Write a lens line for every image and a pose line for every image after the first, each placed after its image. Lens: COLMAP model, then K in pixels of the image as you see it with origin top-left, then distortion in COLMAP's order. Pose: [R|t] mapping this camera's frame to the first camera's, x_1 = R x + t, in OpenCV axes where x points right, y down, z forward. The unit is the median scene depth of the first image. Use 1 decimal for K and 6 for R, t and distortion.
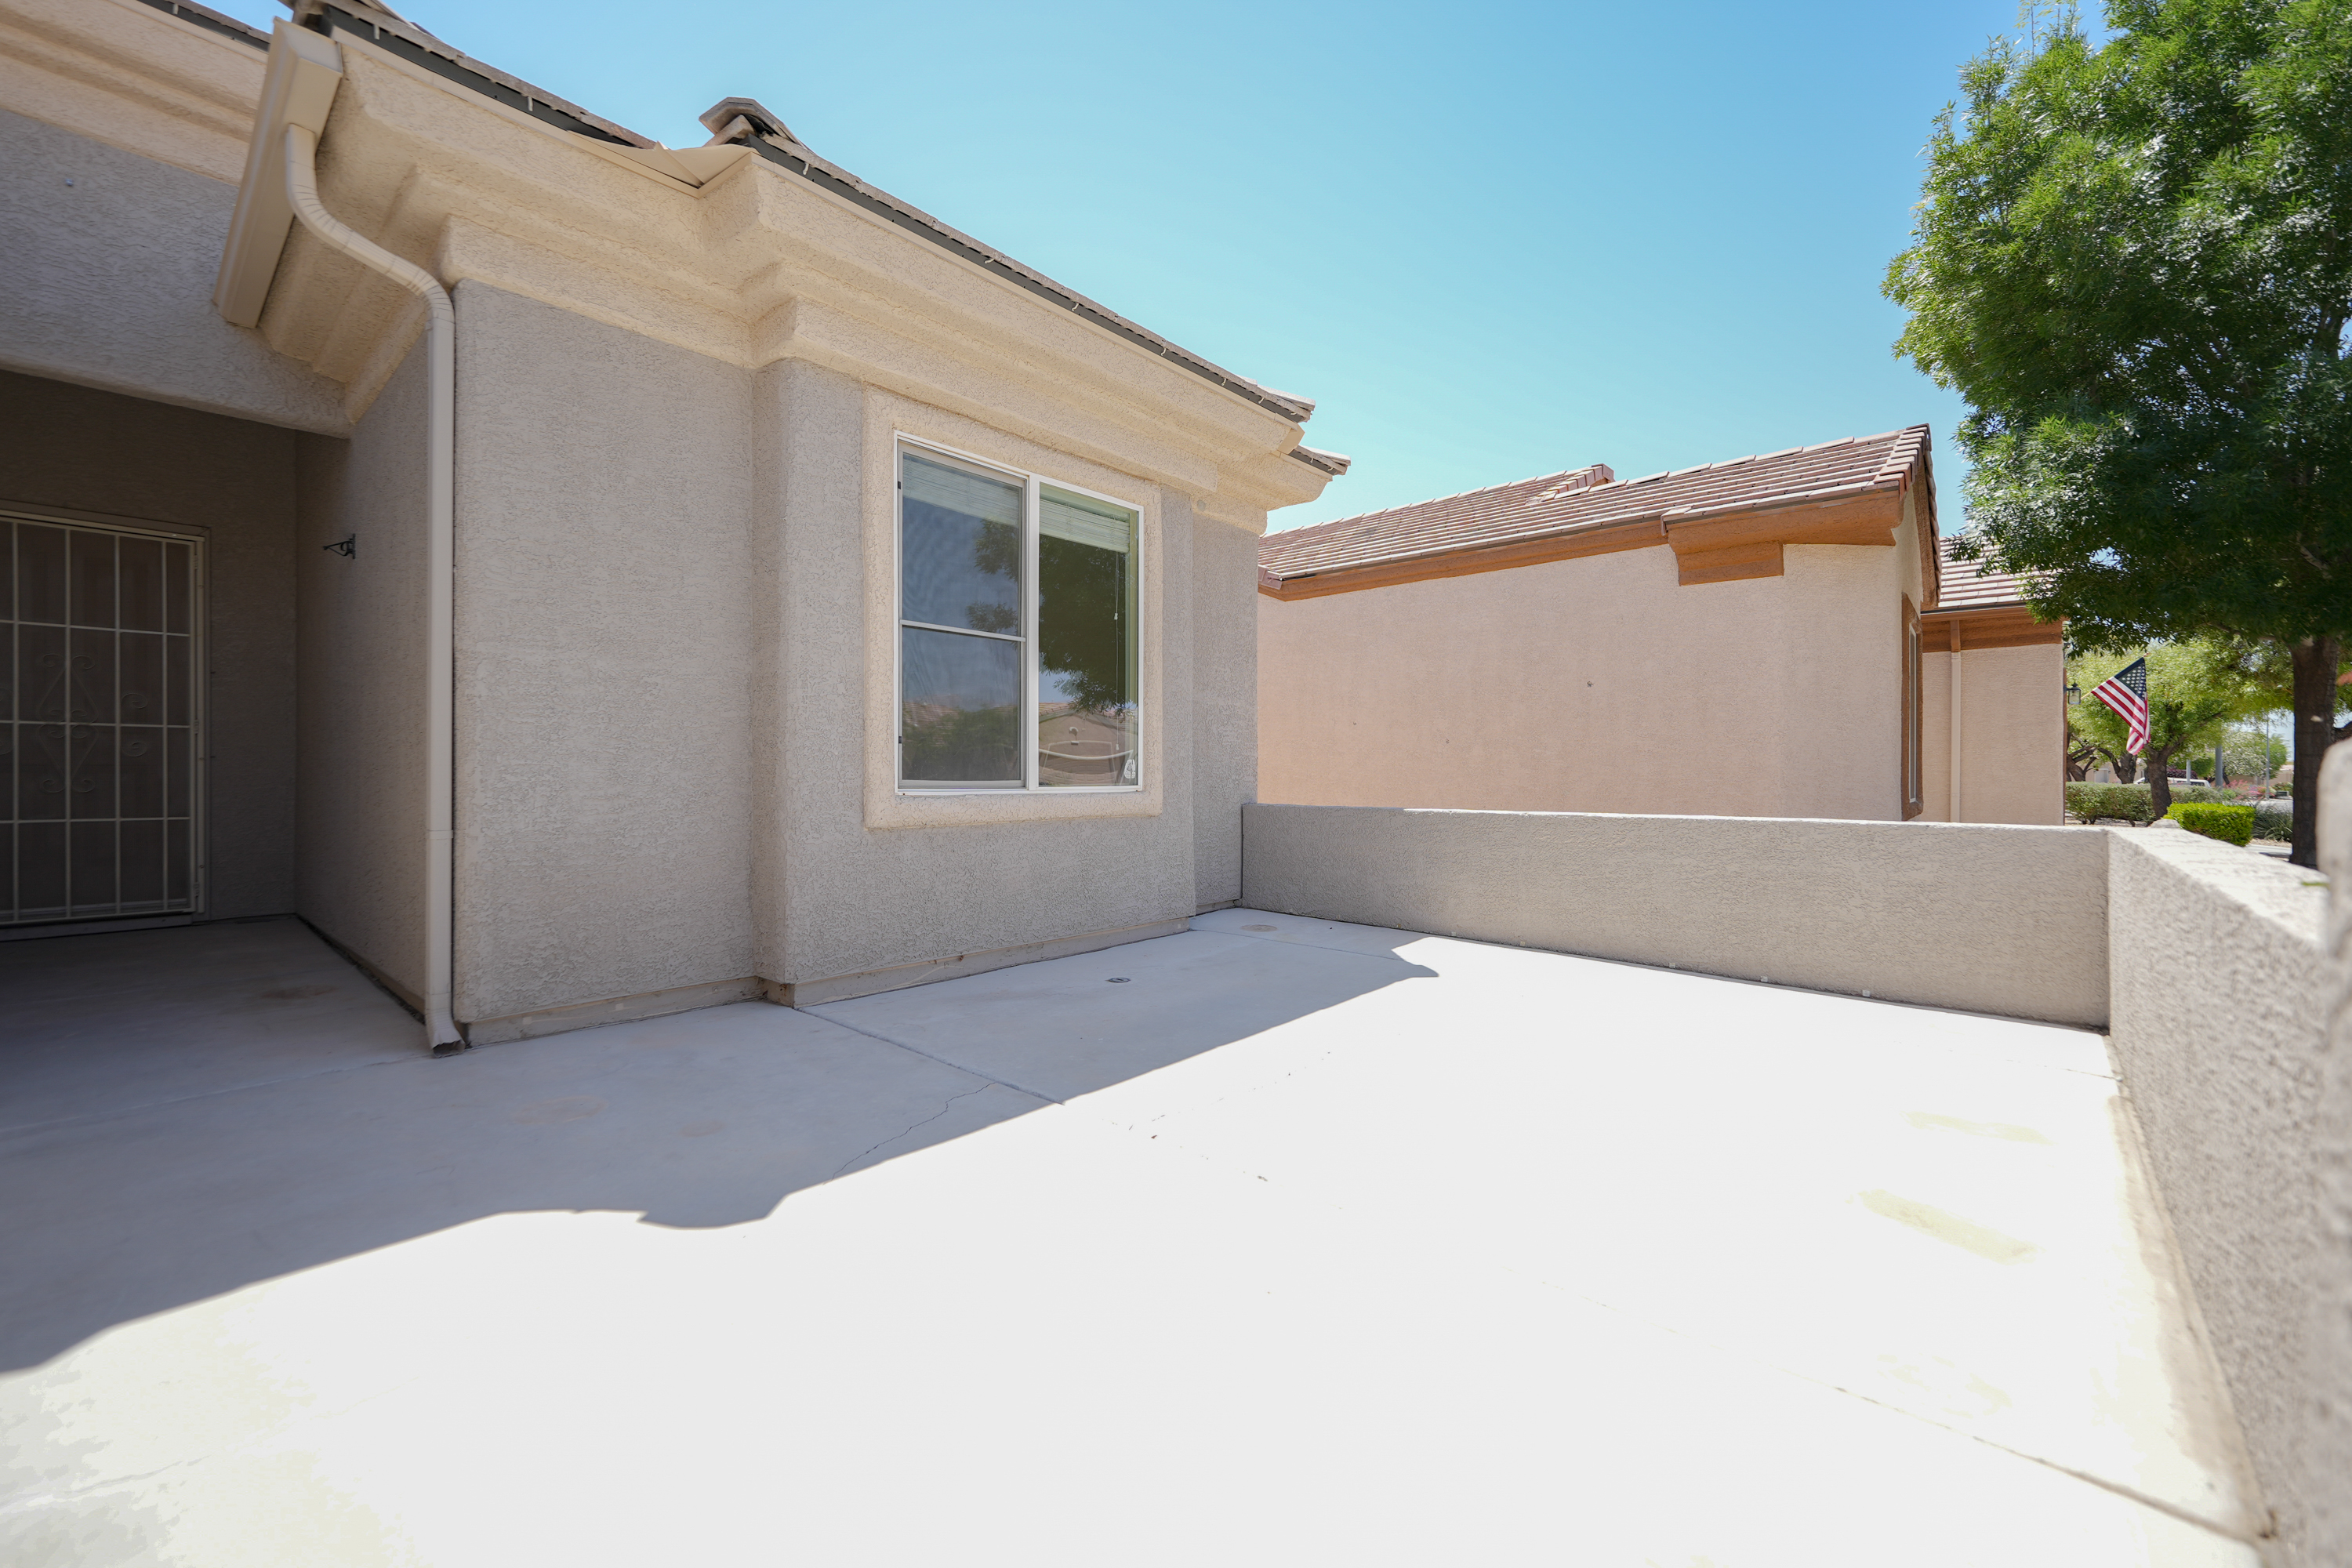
lens RADIAL K [[957.5, 0, 1167.6], [0, 957.5, 774.5], [0, 0, 1]] dist [-0.000889, 0.000152]
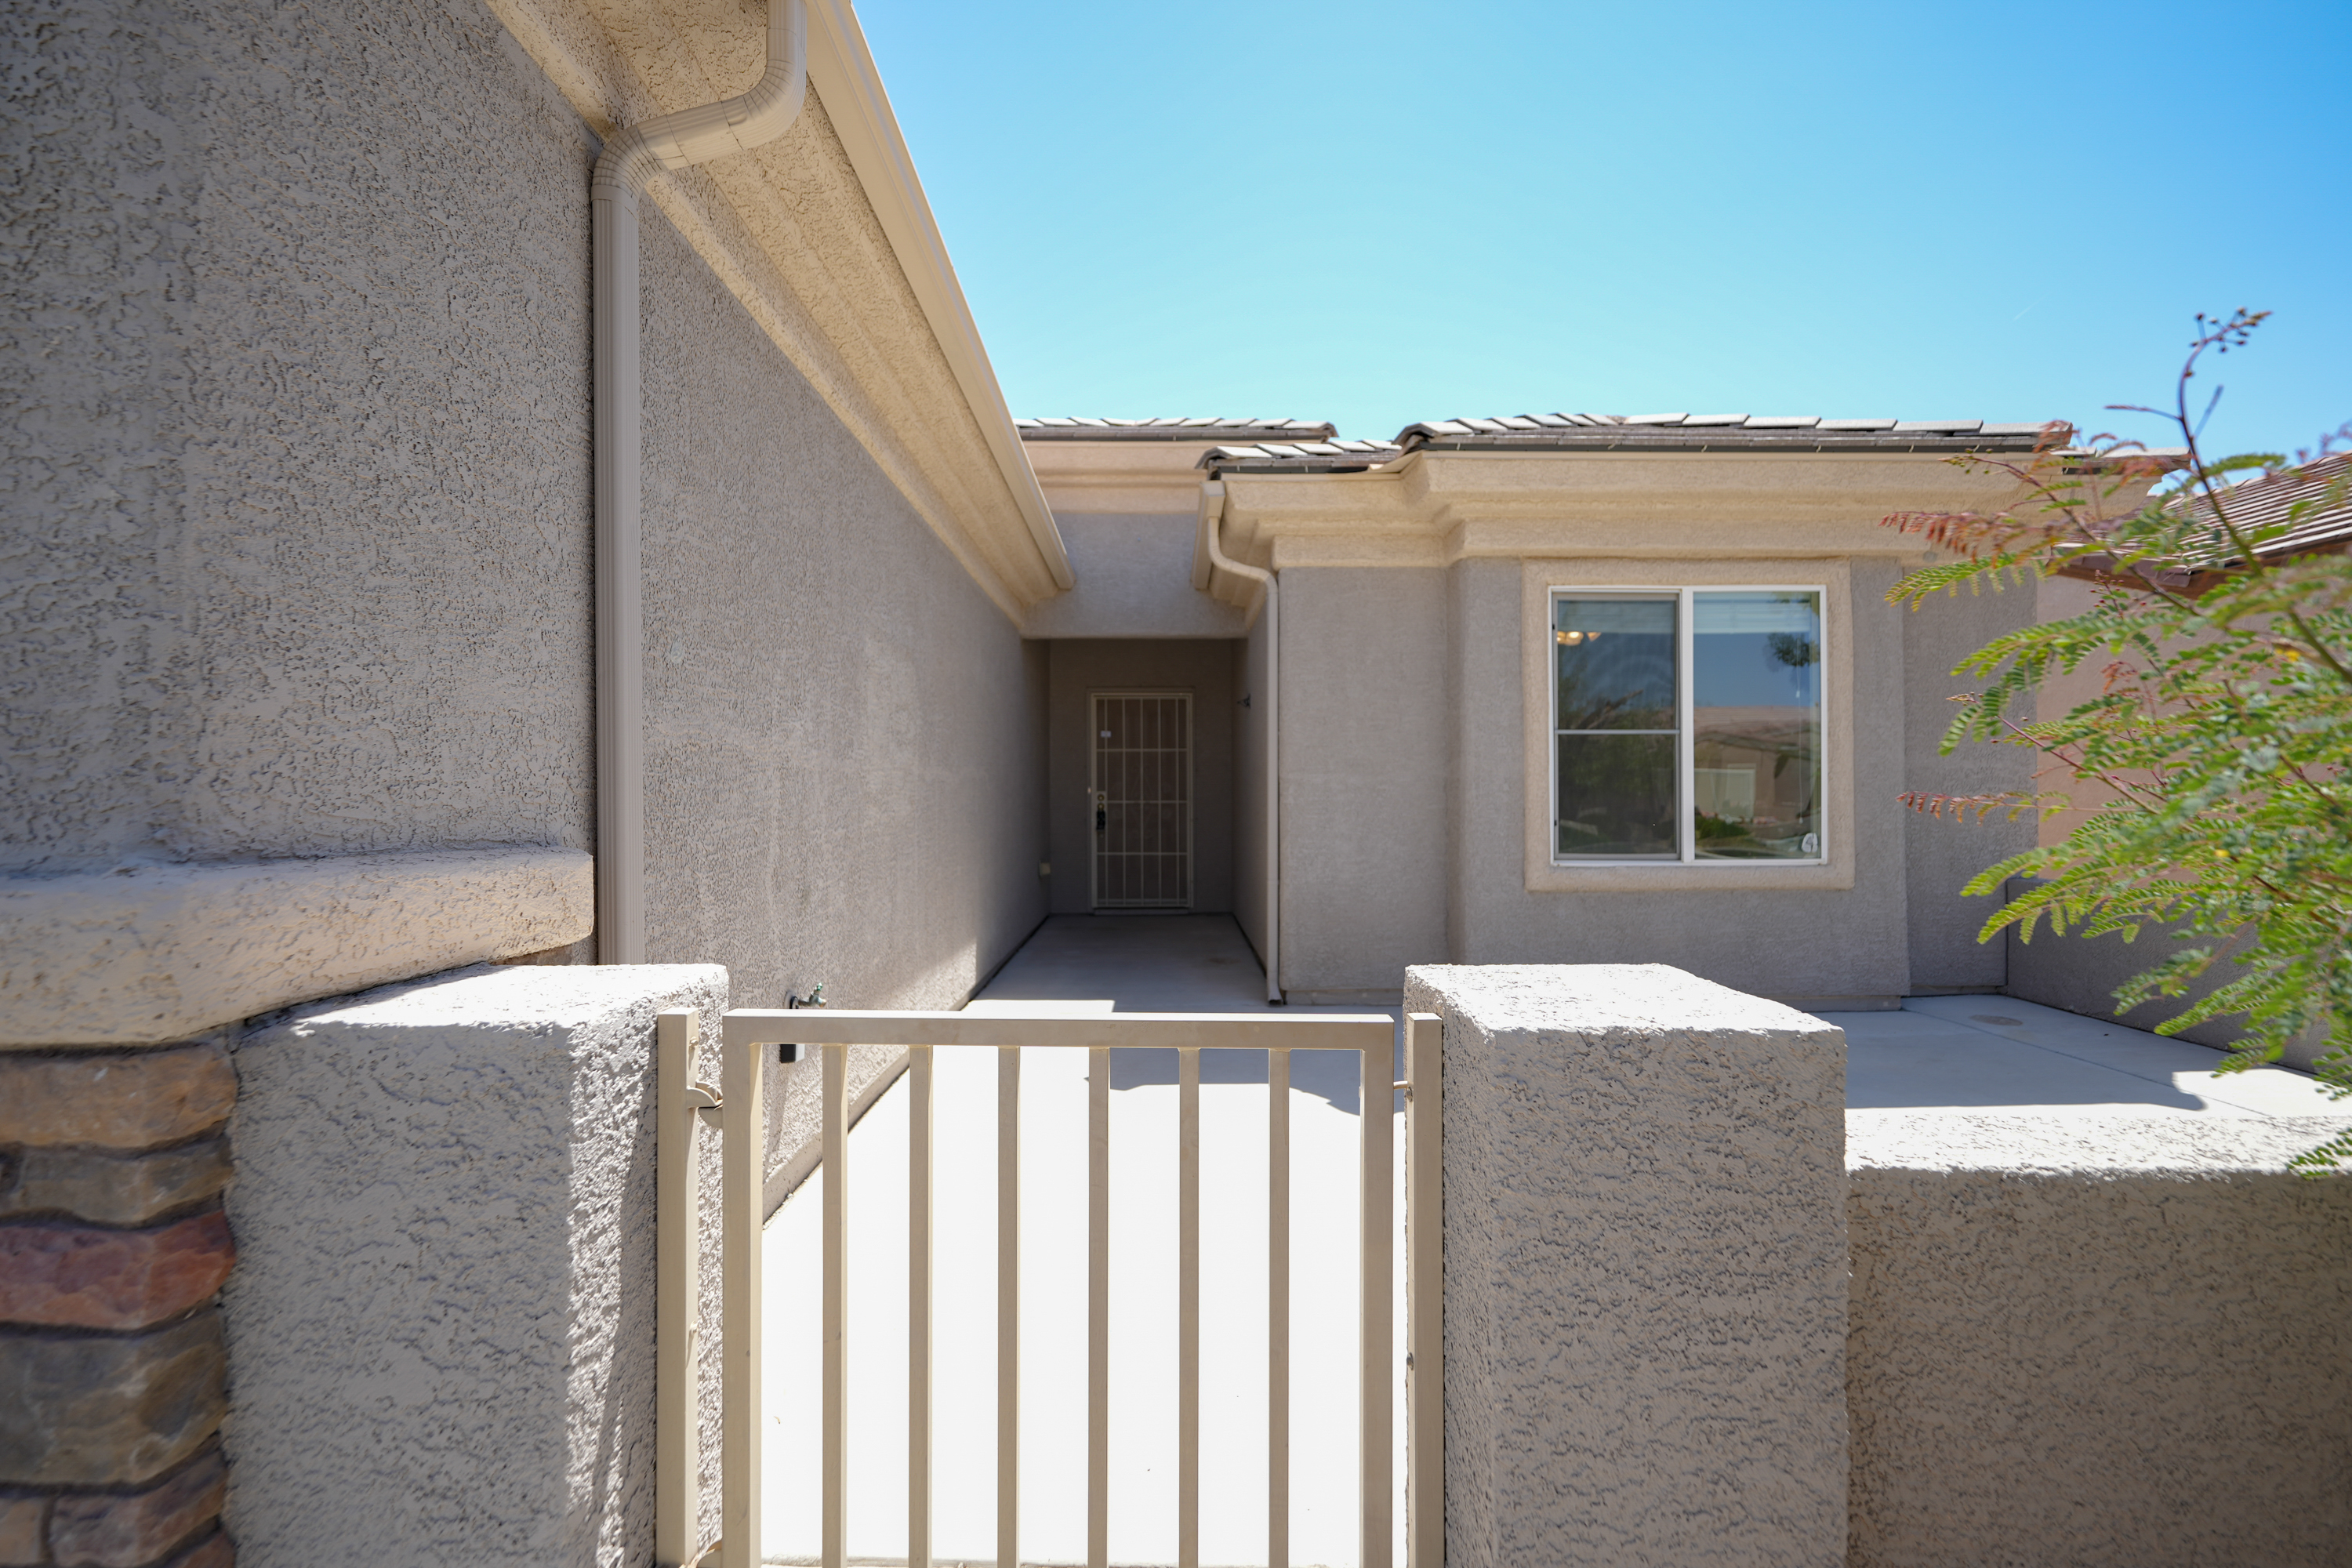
lens RADIAL K [[957.5, 0, 1167.6], [0, 957.5, 774.5], [0, 0, 1]] dist [-0.000889, 0.000152]
pose [[0.667815, -0.019286, -0.744077, 0.336243], [0.005205, 0.999761, -0.021241, -0.076993], [0.744309, 0.010312, 0.667756, -0.259881]]
